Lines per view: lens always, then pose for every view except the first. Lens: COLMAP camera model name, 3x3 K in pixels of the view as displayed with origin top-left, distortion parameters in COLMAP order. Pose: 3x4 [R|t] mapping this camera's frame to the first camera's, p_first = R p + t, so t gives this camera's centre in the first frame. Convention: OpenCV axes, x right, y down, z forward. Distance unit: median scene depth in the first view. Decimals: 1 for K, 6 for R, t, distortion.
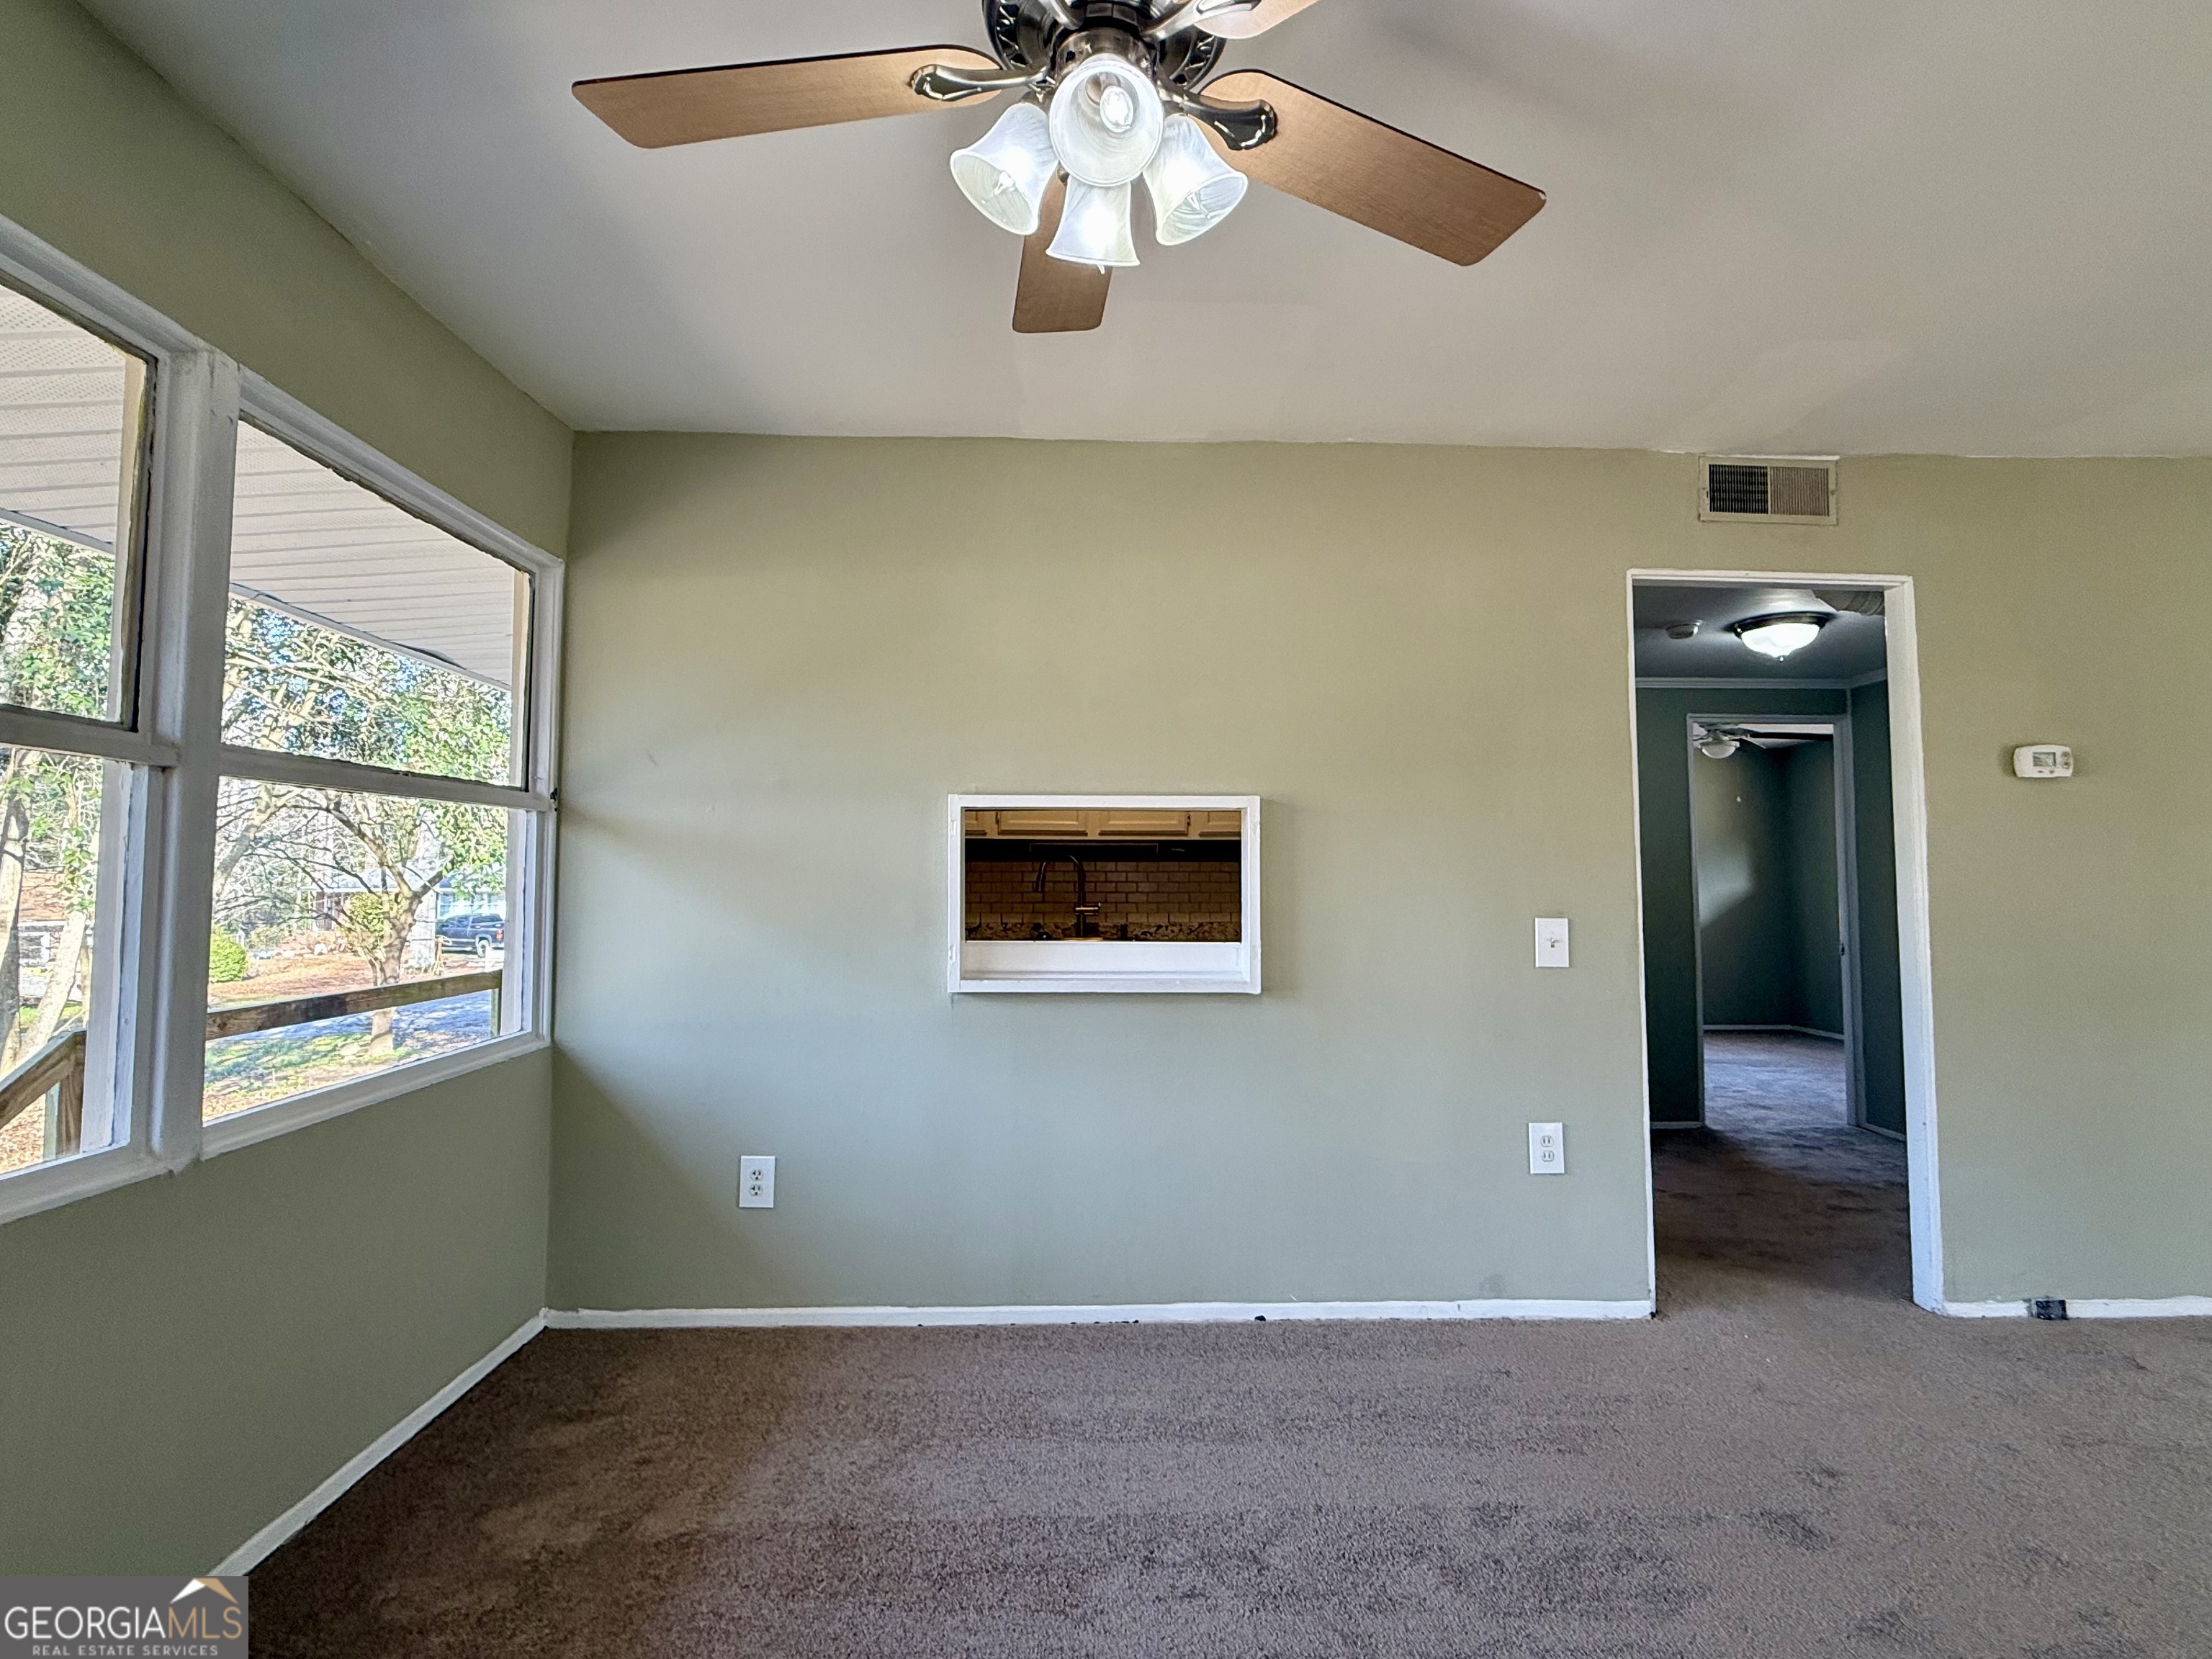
lens RADIAL K [[1117.6, 0, 1102.7], [0, 1117.6, 821.6], [0, 0, 1]] dist [0.014165, 0.001294]
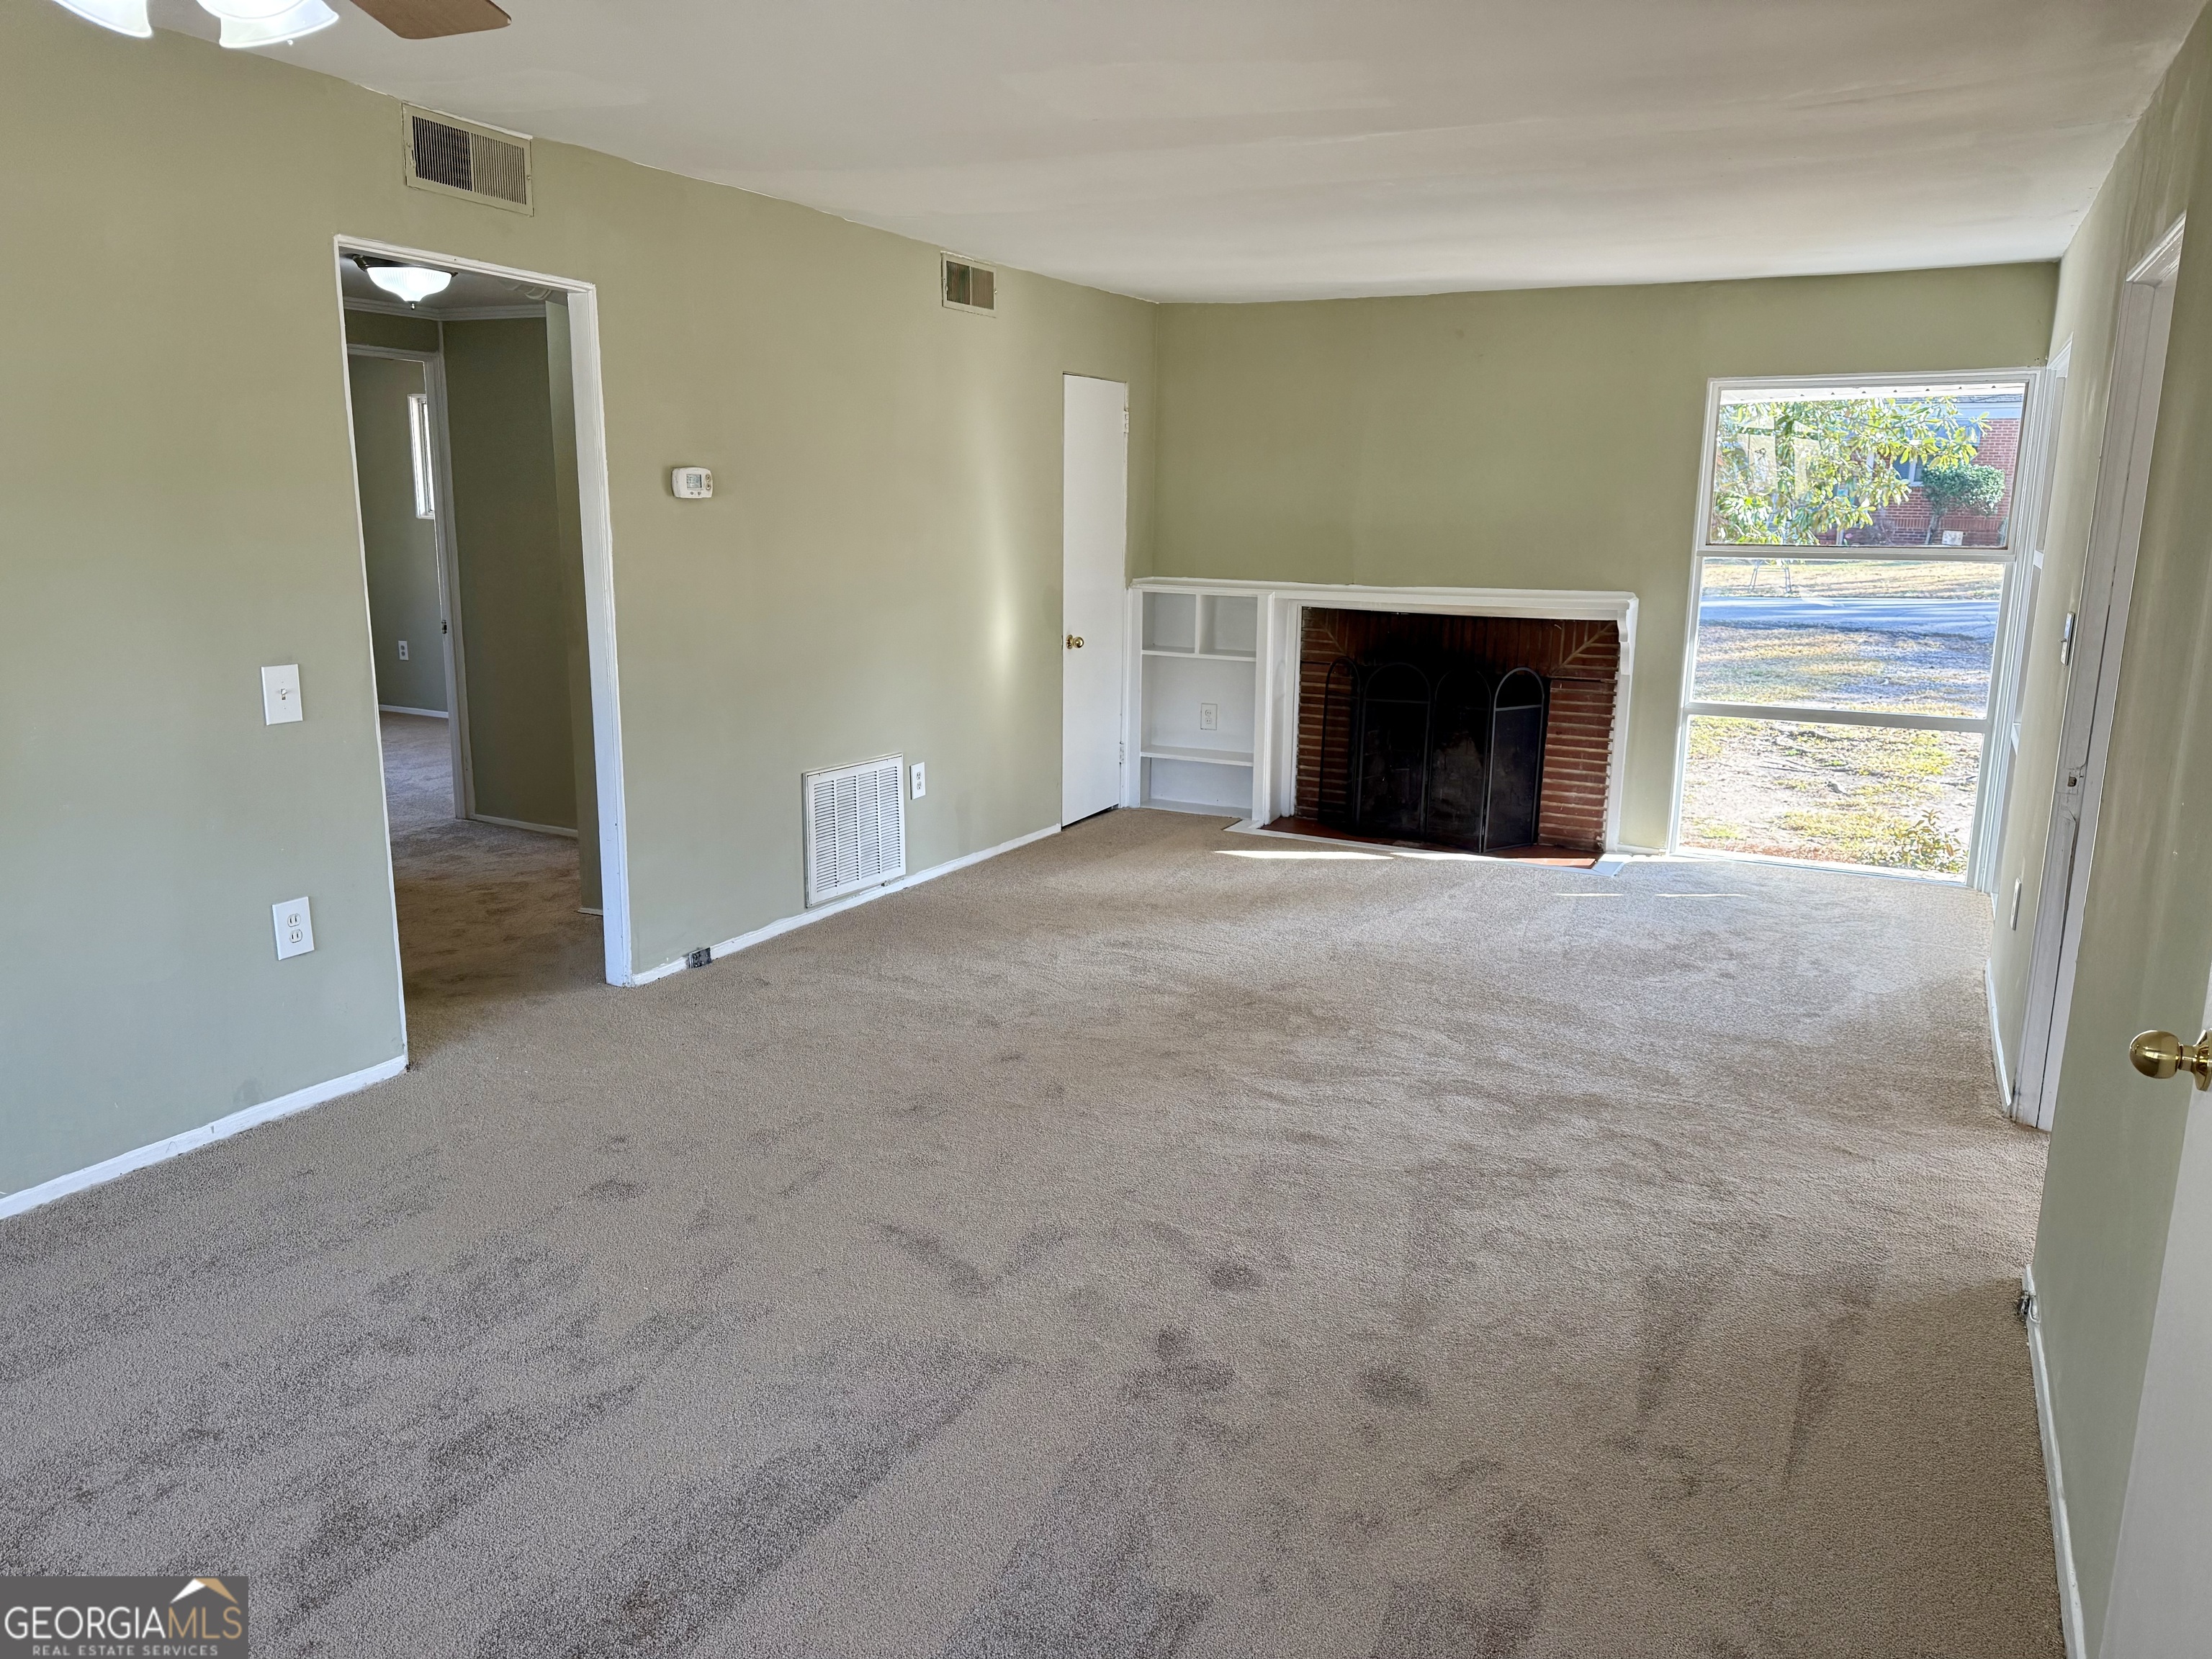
lens RADIAL K [[1583.3, 0, 1105.2], [0, 1583.3, 828.5], [0, 0, 1]] dist [0.031283, -0.024447]
pose [[0.486534, -0.177300, 0.855482, -0.351119], [-0.068560, 0.968424, 0.239699, -0.127441], [-0.870967, -0.175273, 0.459015, -0.110475]]
